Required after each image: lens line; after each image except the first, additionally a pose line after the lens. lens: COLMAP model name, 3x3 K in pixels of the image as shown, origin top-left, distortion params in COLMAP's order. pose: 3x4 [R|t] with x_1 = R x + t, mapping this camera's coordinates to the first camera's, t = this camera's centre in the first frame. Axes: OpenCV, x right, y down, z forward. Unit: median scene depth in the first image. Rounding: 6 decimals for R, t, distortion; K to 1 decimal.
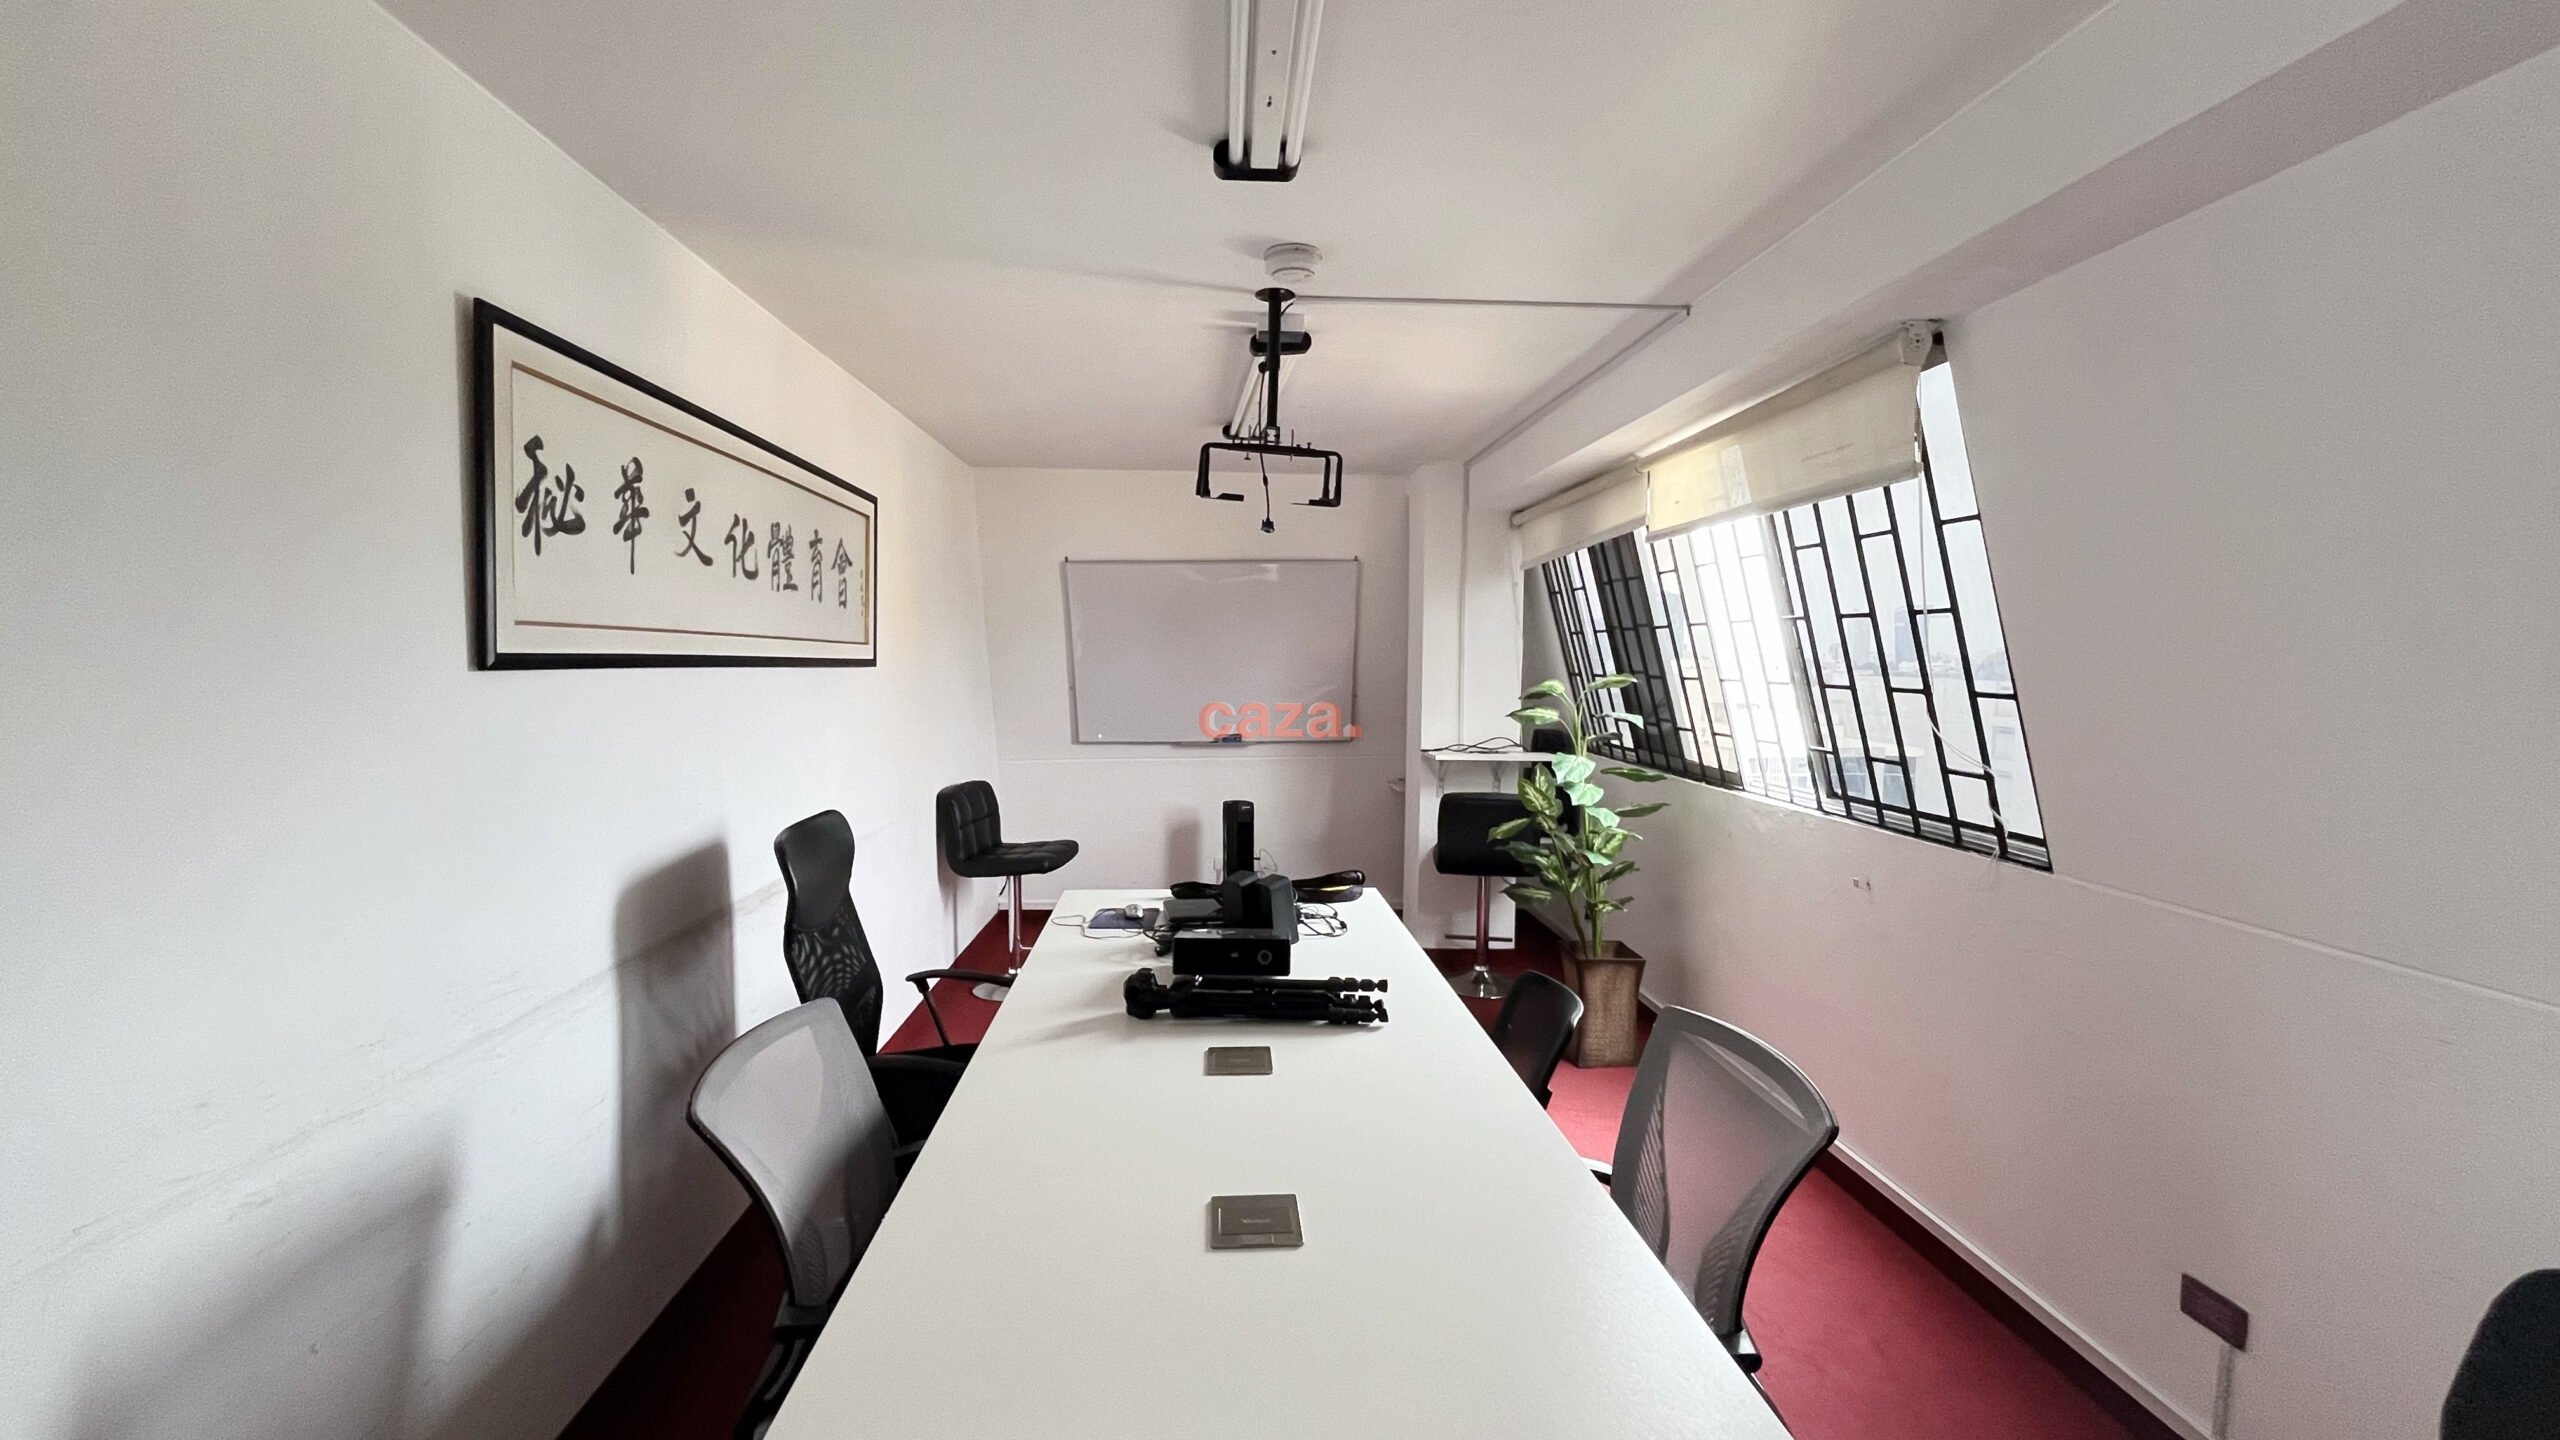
lens RADIAL K [[1035.1, 0, 1280.0], [0, 1035.1, 720.0], [0, 0, 1]] dist [-0.000194, -0.000978]
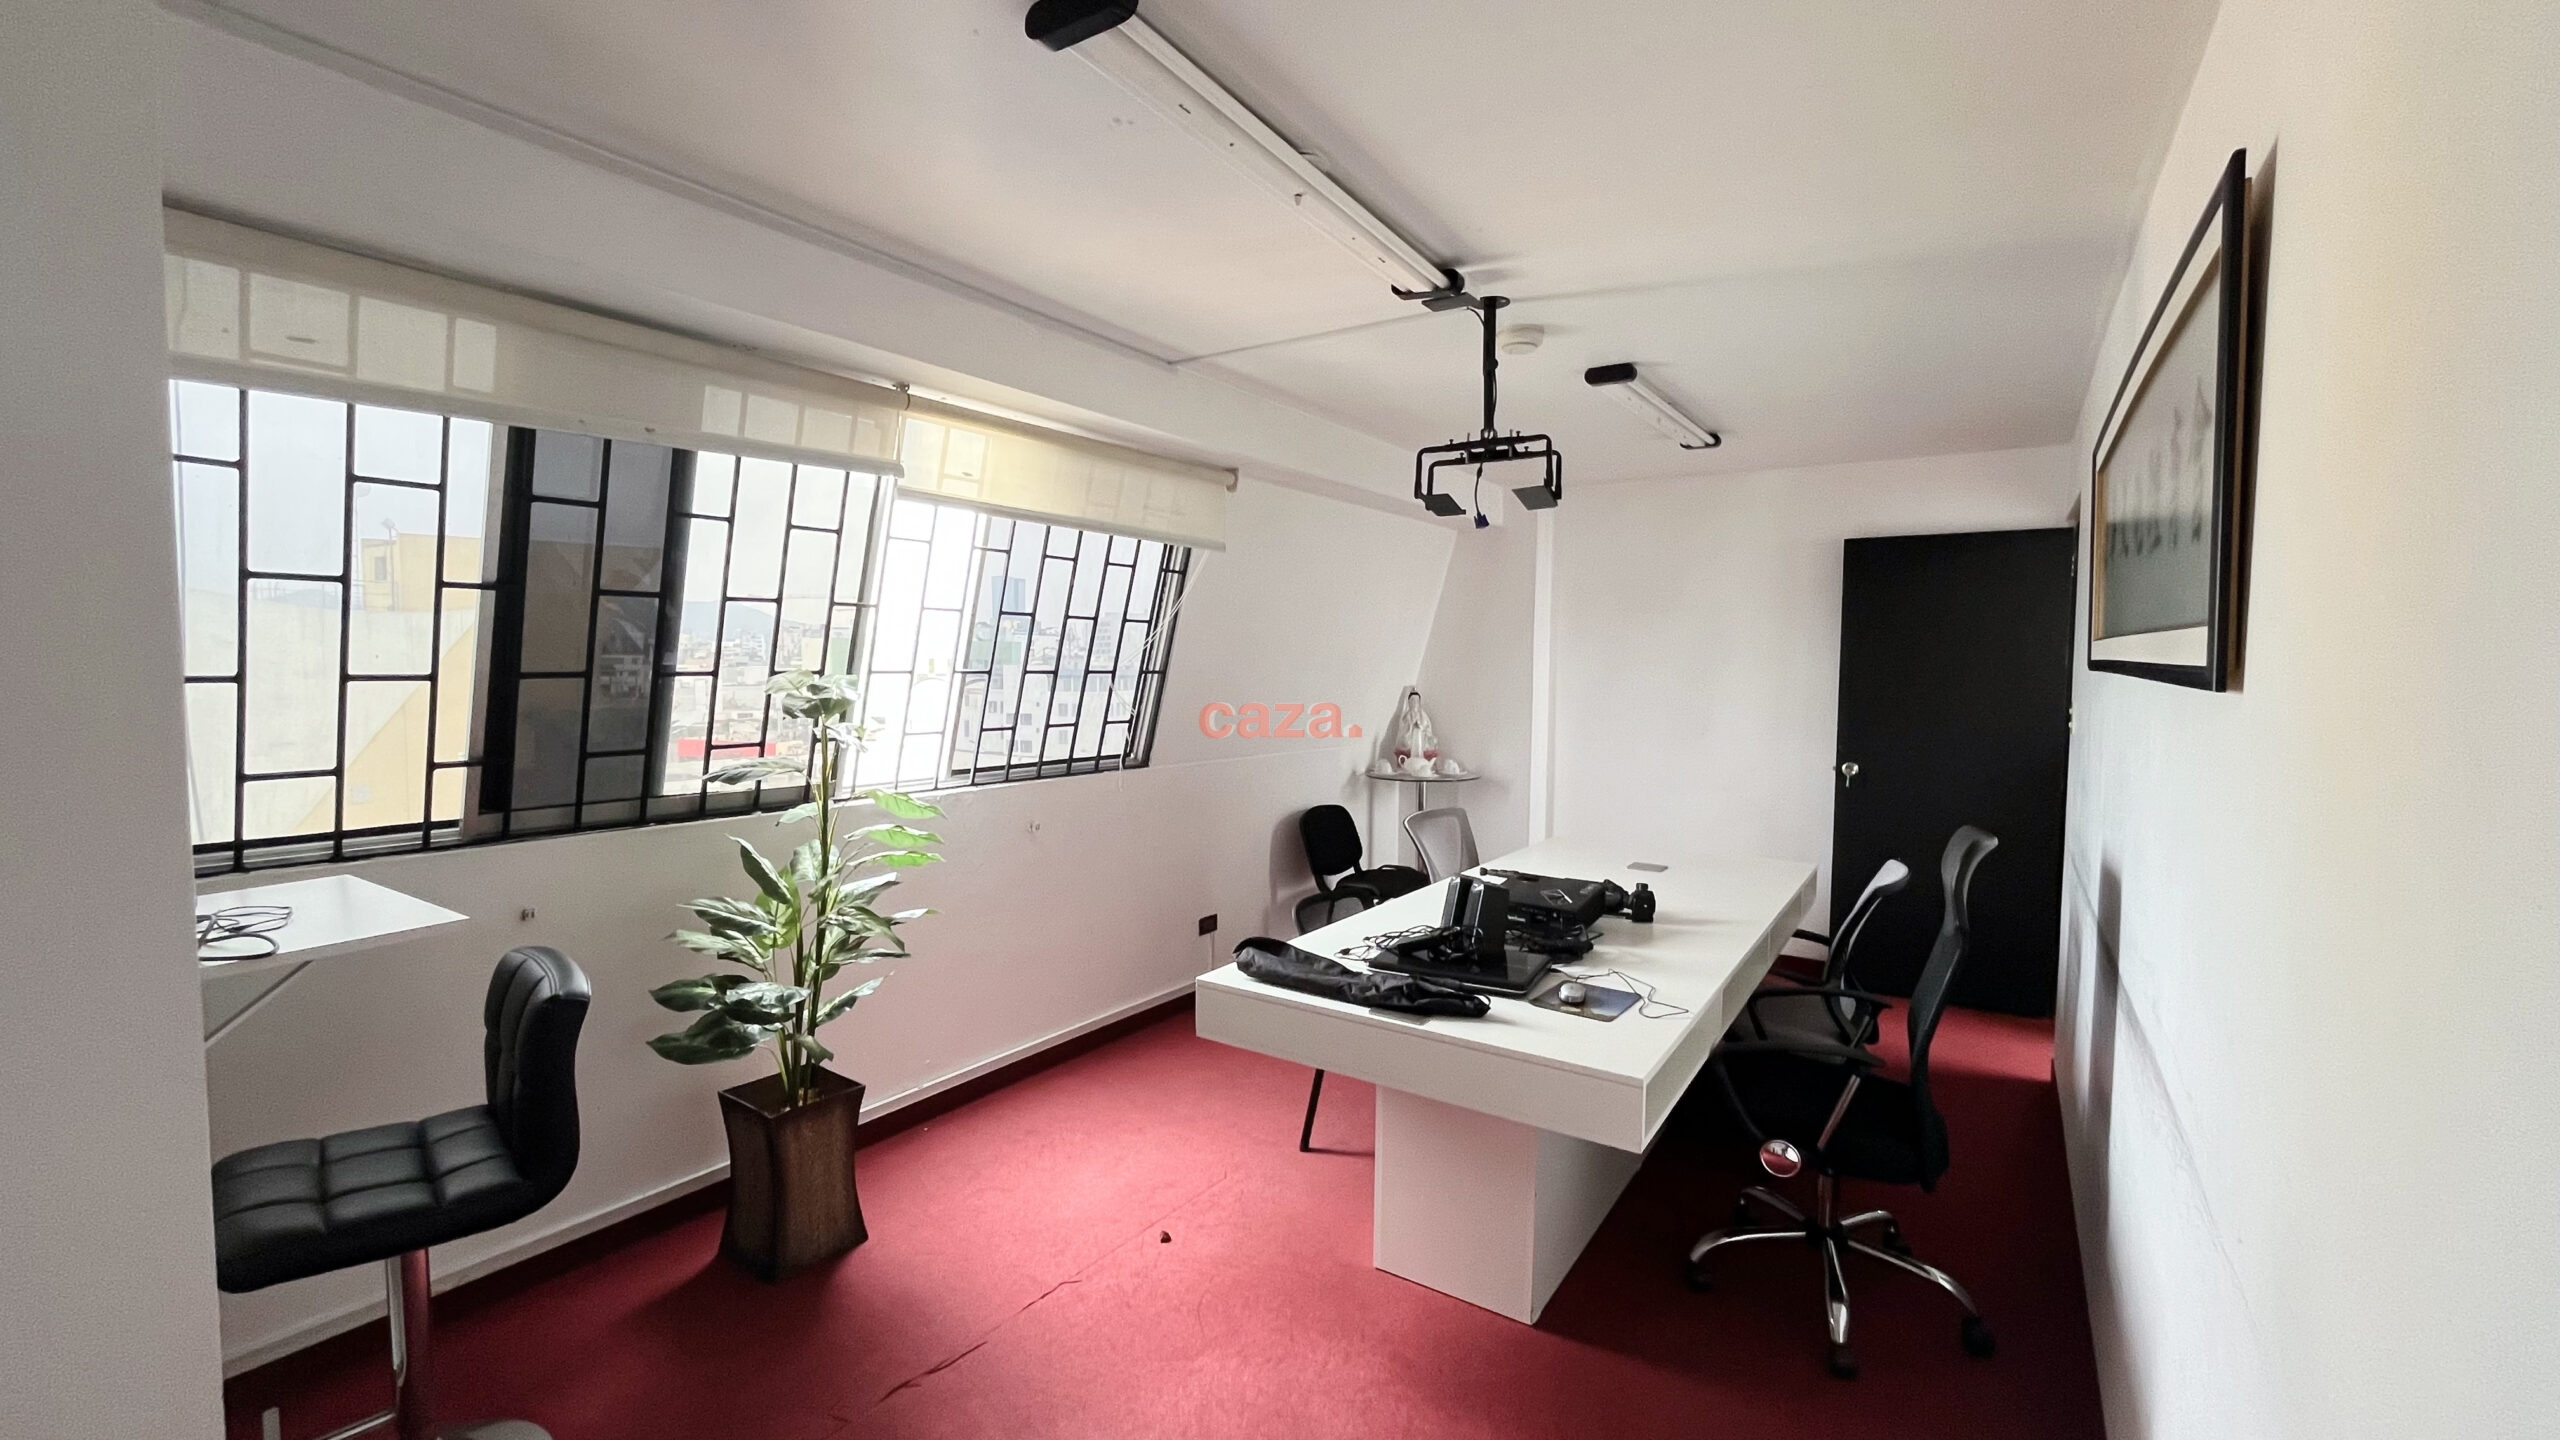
lens RADIAL K [[1035.1, 0, 1280.0], [0, 1035.1, 720.0], [0, 0, 1]] dist [-0.000194, -0.000978]
pose [[-0.787621, -0.049119, 0.614199, -0.470355], [0.021072, 0.994087, 0.106521, -0.106671], [-0.615800, 0.096840, -0.781929, 1.885717]]
